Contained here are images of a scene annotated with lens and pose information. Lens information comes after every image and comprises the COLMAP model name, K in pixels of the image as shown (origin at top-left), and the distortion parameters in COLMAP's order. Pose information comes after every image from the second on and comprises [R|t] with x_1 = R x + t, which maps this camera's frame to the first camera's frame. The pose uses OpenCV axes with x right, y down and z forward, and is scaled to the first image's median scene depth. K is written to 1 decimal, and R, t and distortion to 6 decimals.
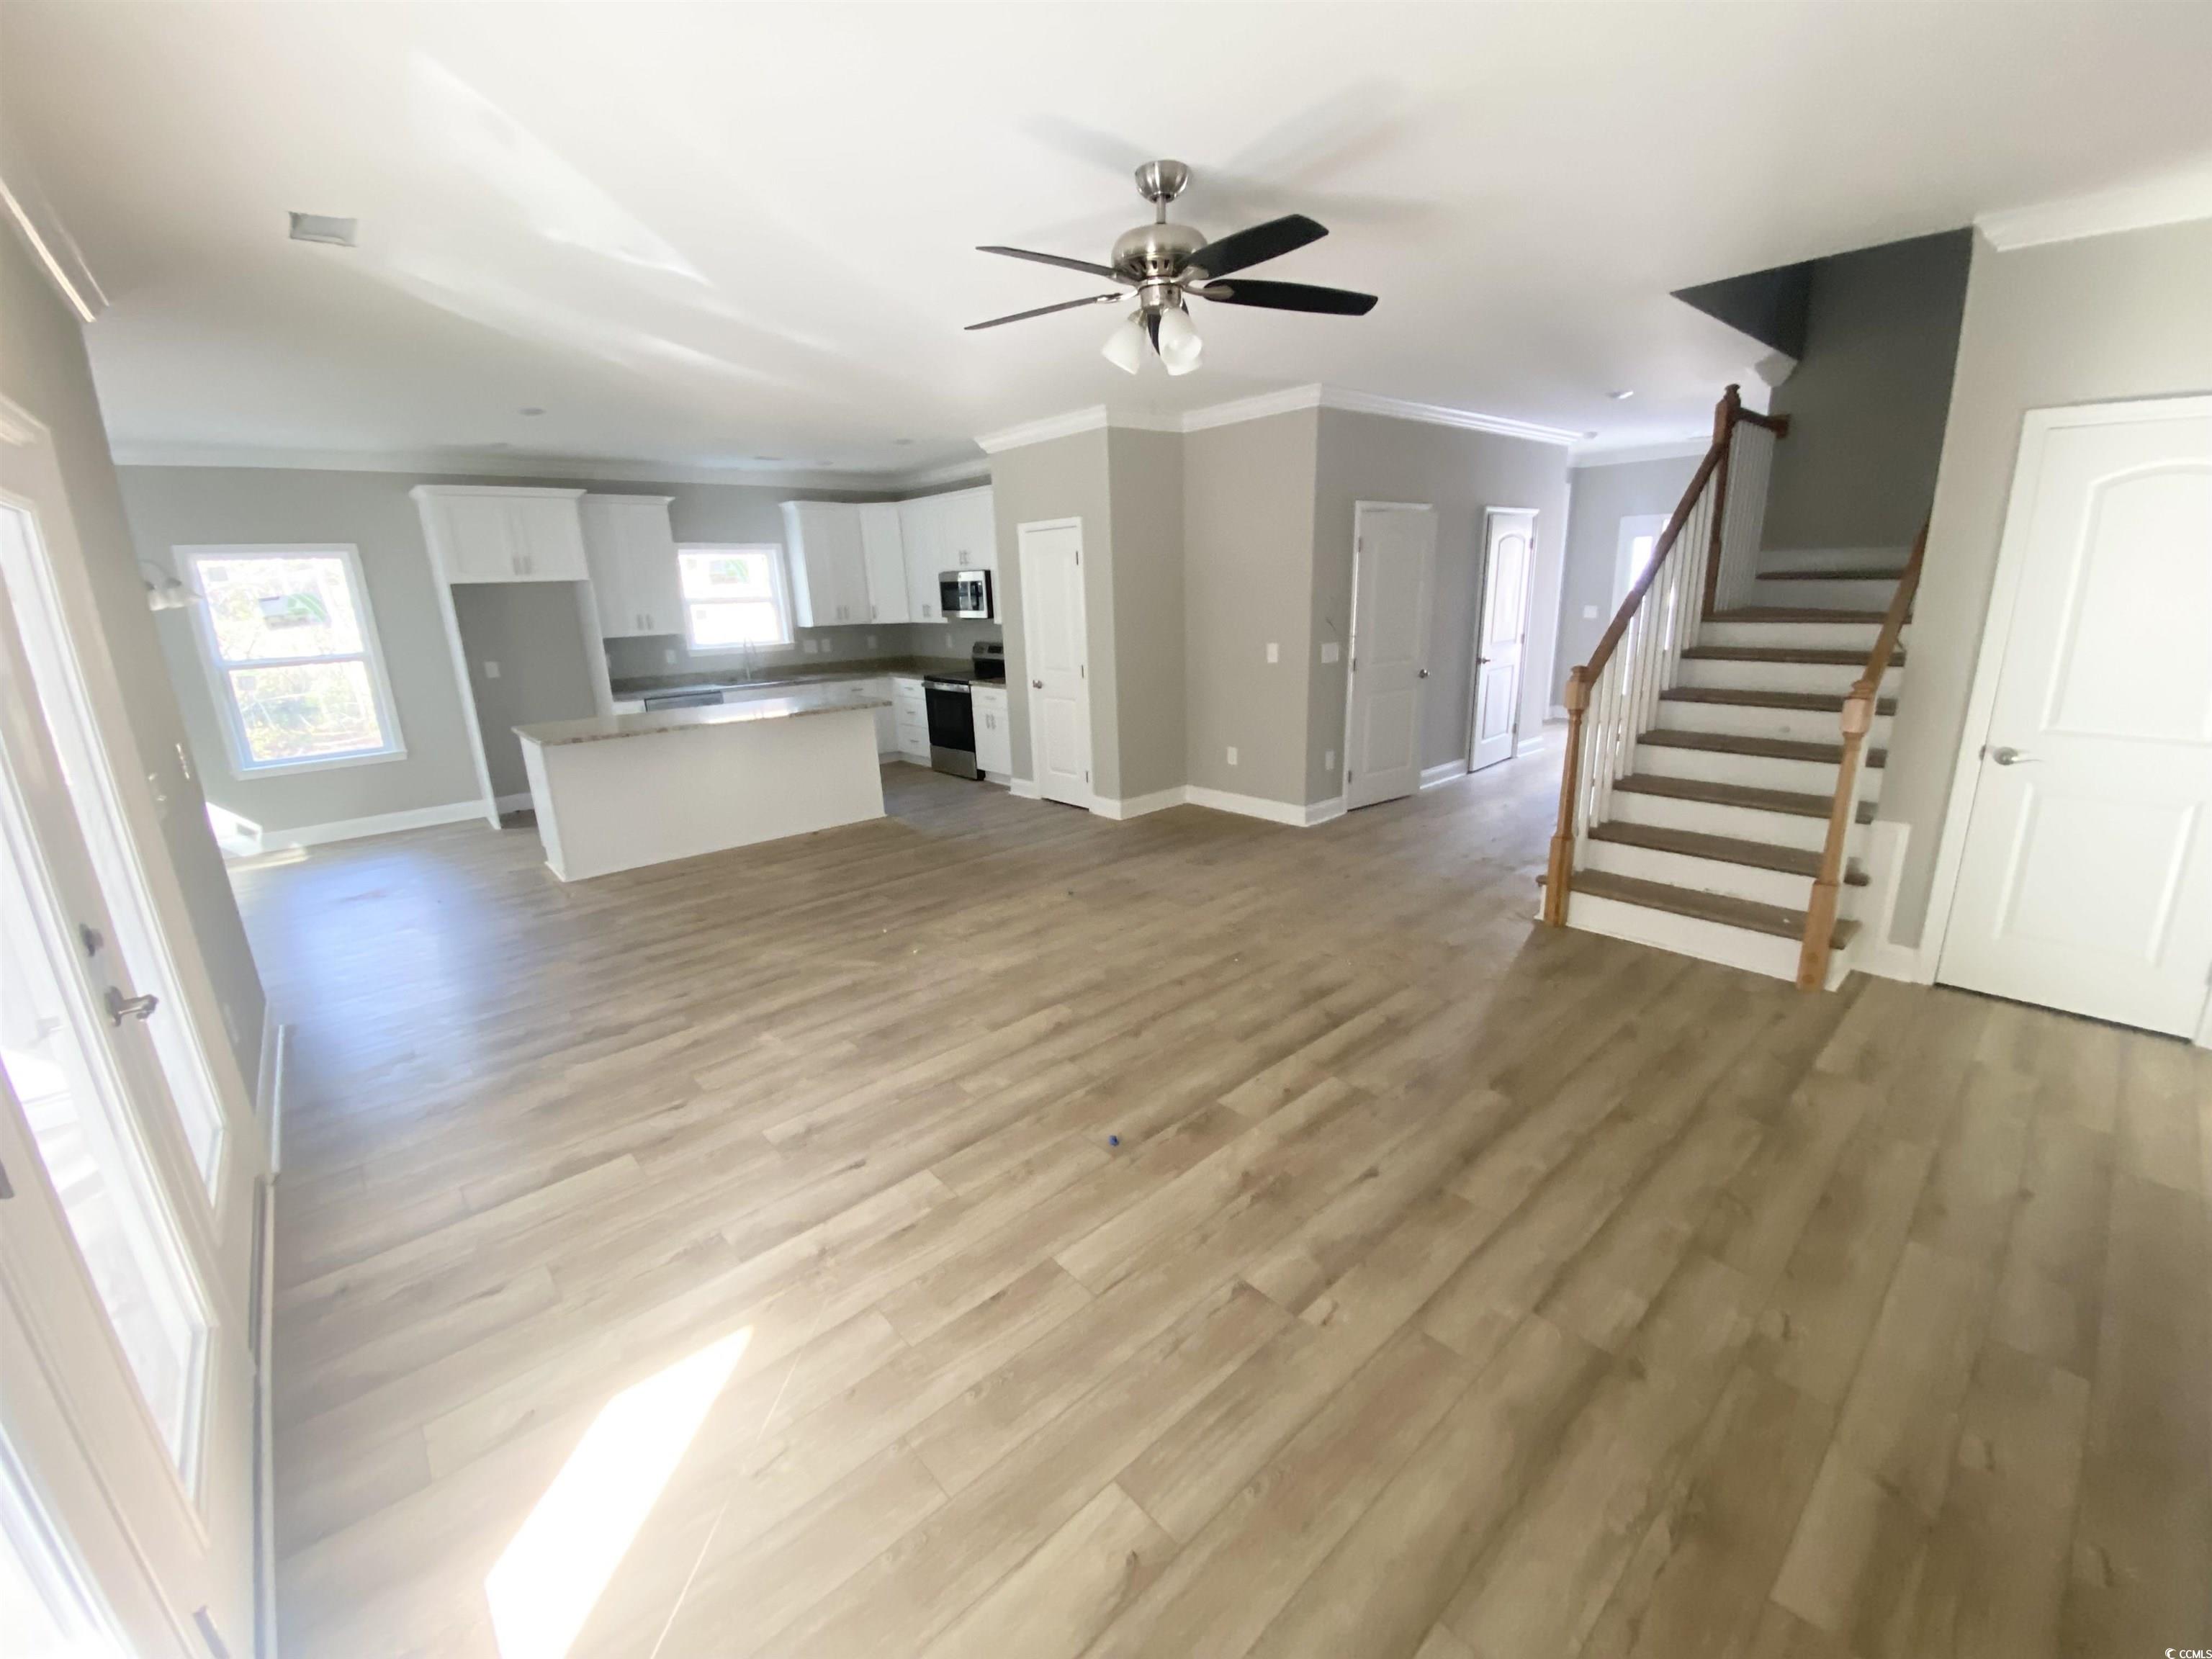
lens RADIAL K [[889.7, 0, 1103.3], [0, 889.7, 826.9], [0, 0, 1]] dist [0.017771, -0.017626]
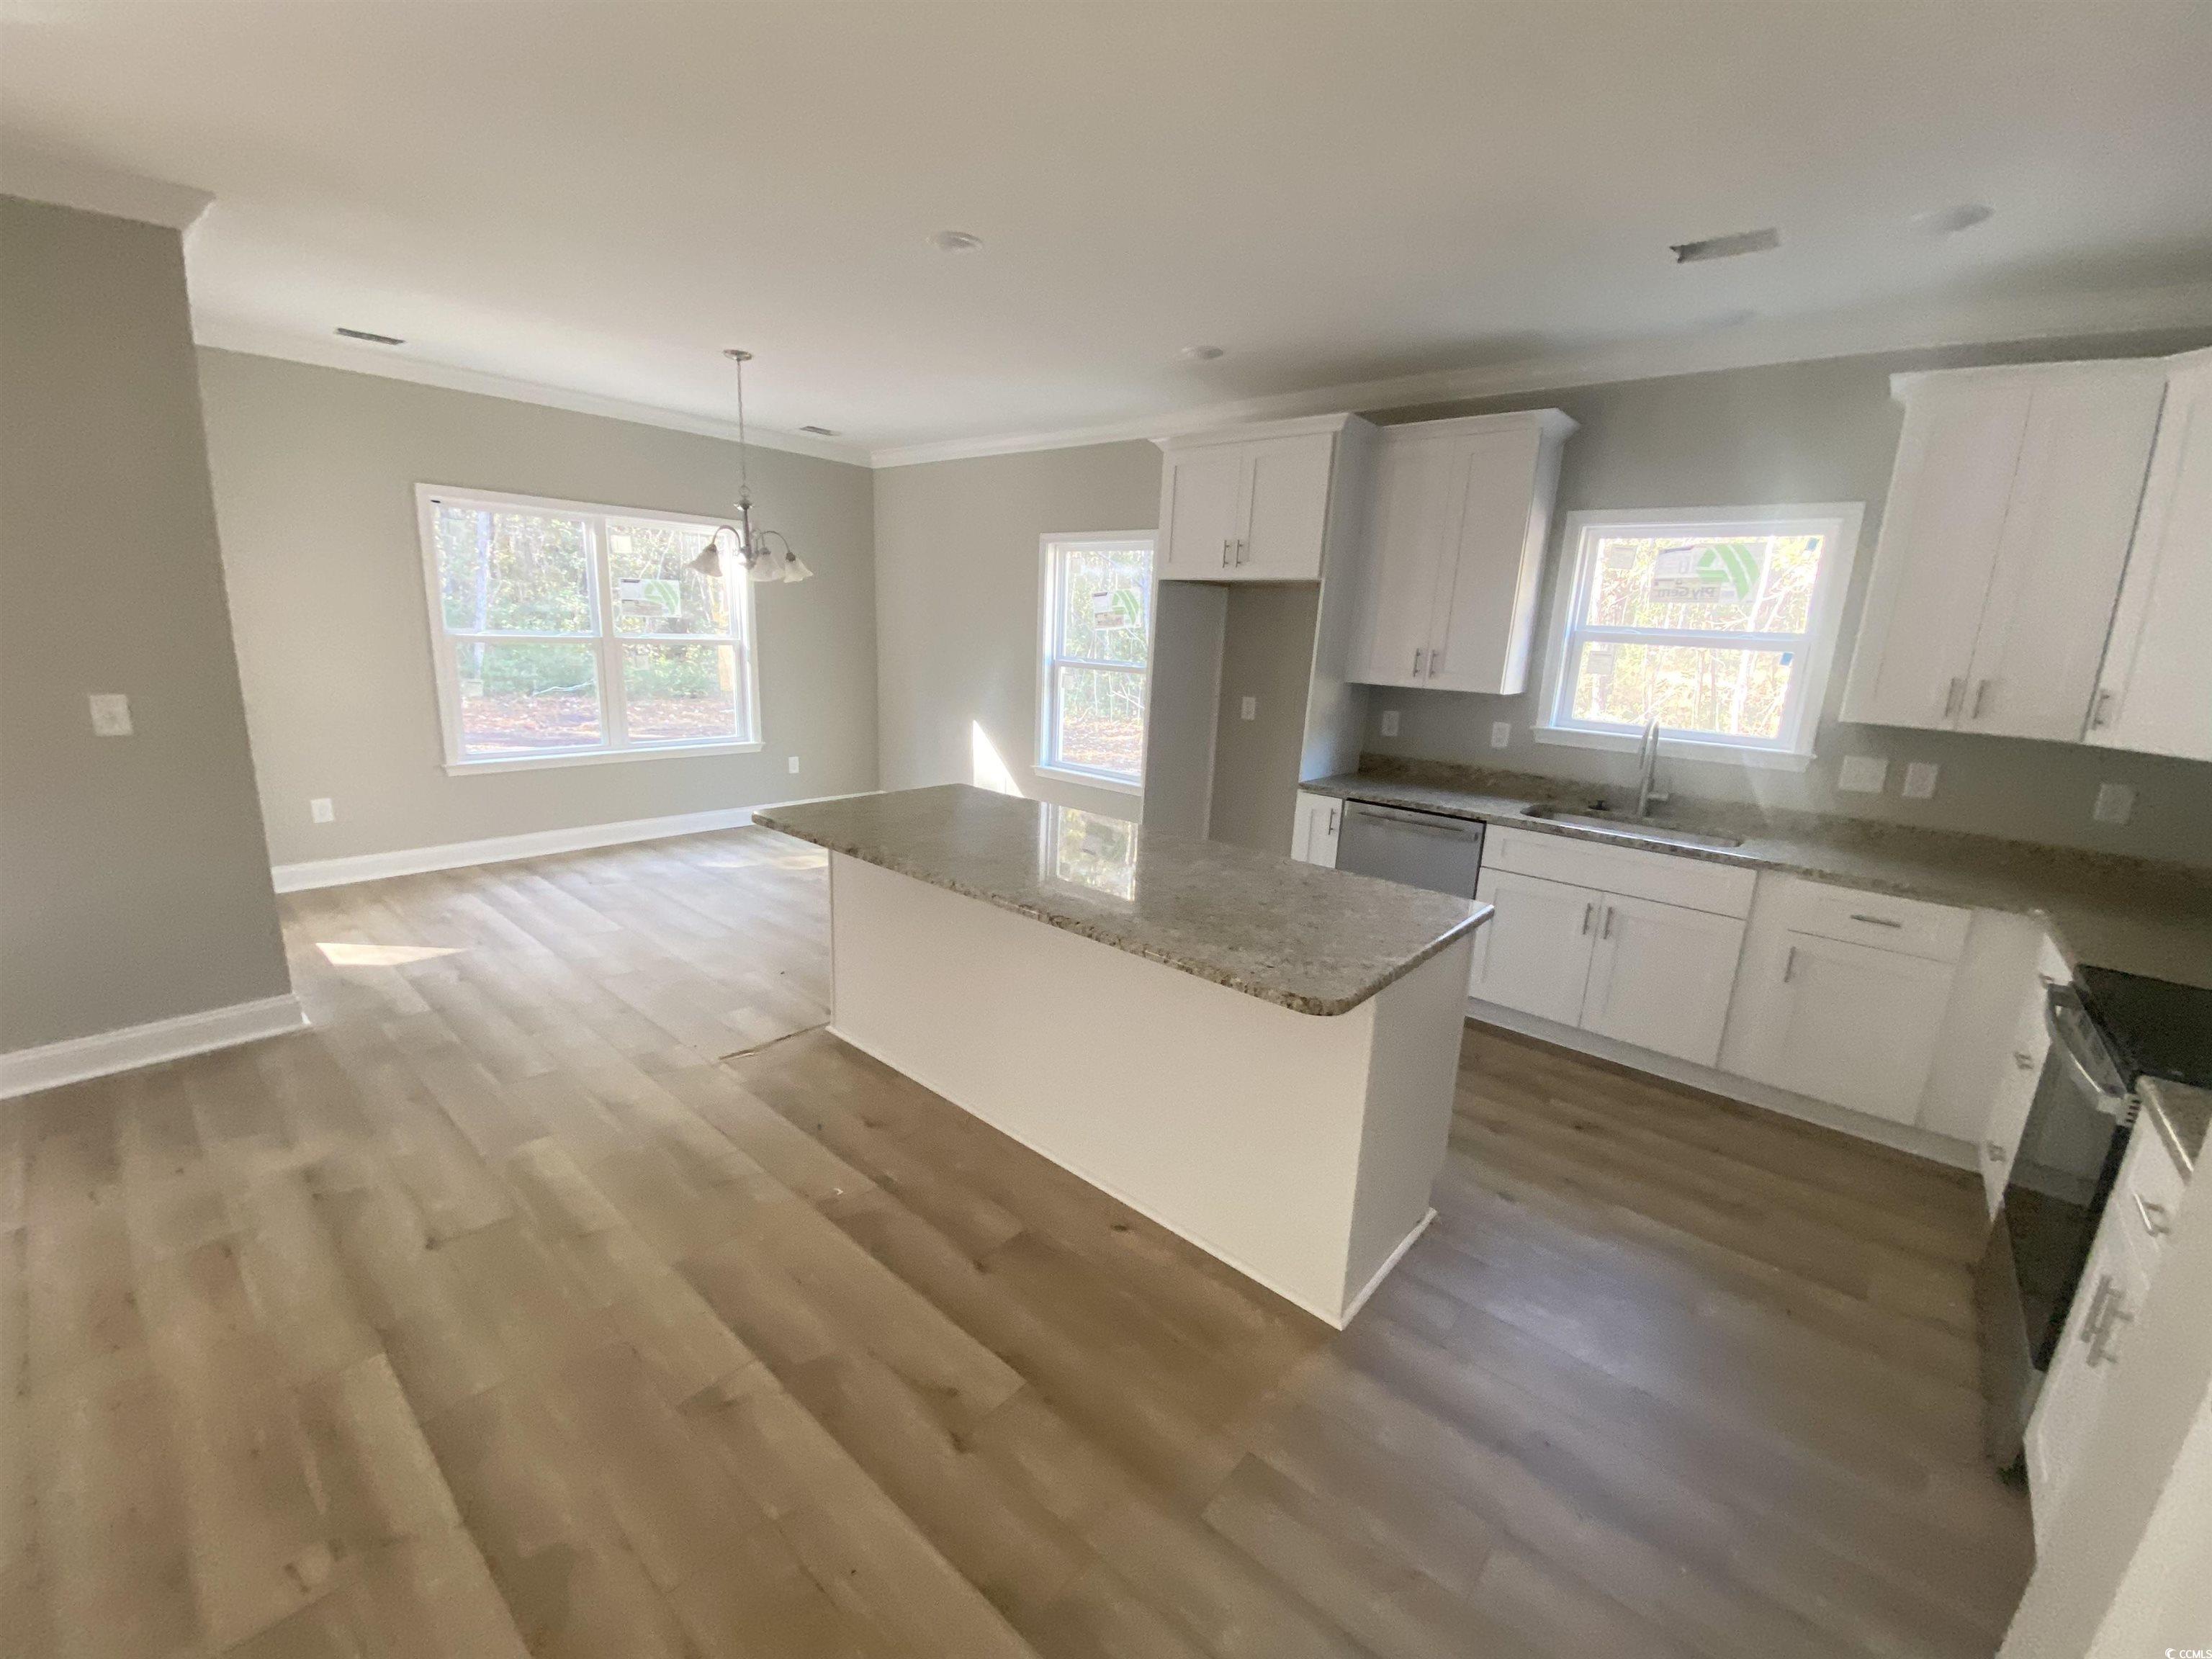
lens RADIAL K [[889.7, 0, 1102.1], [0, 889.7, 829.6], [0, 0, 1]] dist [0.017771, -0.017626]
pose [[0.134098, 0.266023, -0.954594, -0.011884], [-0.307416, 0.926938, 0.215131, -0.292141], [0.942079, 0.264609, 0.206080, 1.123135]]
